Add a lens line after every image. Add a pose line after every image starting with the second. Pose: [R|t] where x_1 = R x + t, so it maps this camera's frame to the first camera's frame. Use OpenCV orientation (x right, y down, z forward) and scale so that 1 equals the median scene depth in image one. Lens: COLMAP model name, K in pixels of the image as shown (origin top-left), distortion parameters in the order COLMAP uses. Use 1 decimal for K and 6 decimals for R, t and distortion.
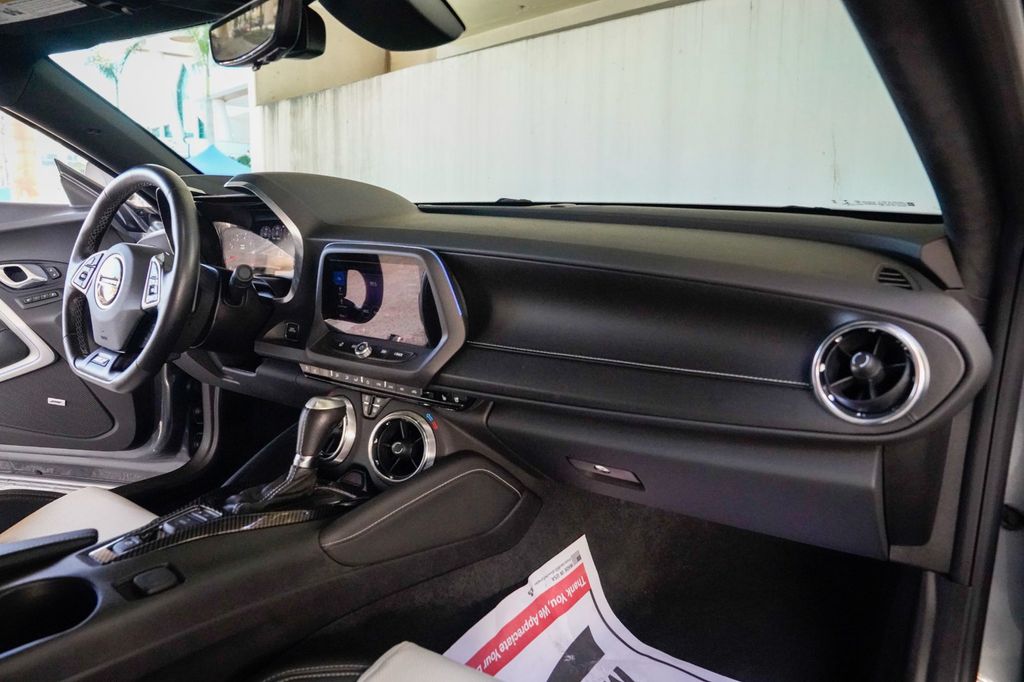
lens RADIAL K [[706.4, 0, 511.8], [0, 706.4, 341.1], [0, 0, 1]] dist [-0.123677, 0.084772]
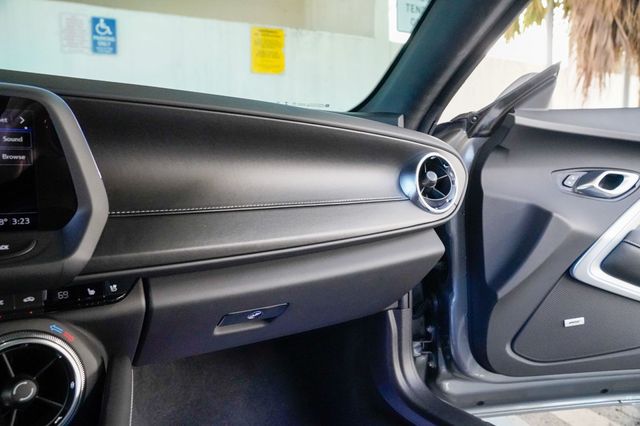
lens RADIAL K [[441.5, 0, 316.0], [0, 441.5, 211.8], [0, 0, 1]] dist [-0.123677, 0.084772]
pose [[0.381255, -0.084599, 0.920591, -0.369474], [0.178174, 0.983859, 0.016624, 0.029112], [-0.907138, 0.157687, 0.390175, 0.533783]]
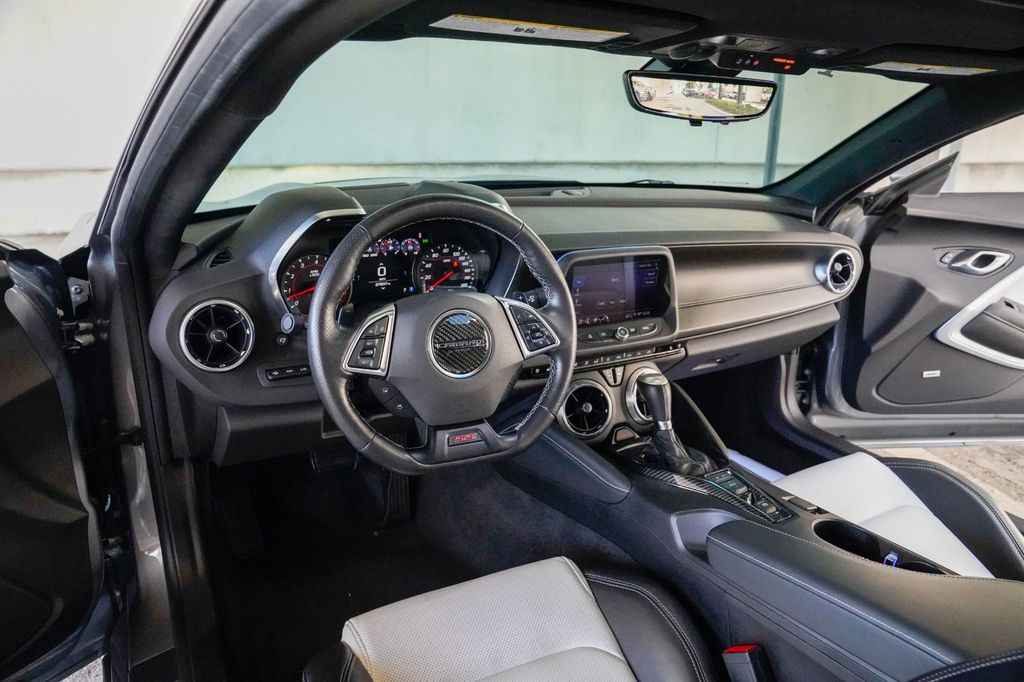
lens RADIAL K [[706.4, 0, 510.3], [0, 706.4, 338.4], [0, 0, 1]] dist [-0.123677, 0.084772]
pose [[0.448871, -0.277950, 0.849269, -1.286963], [0.149036, 0.960369, 0.235540, -0.285878], [-0.881081, 0.020844, 0.472507, 0.550853]]
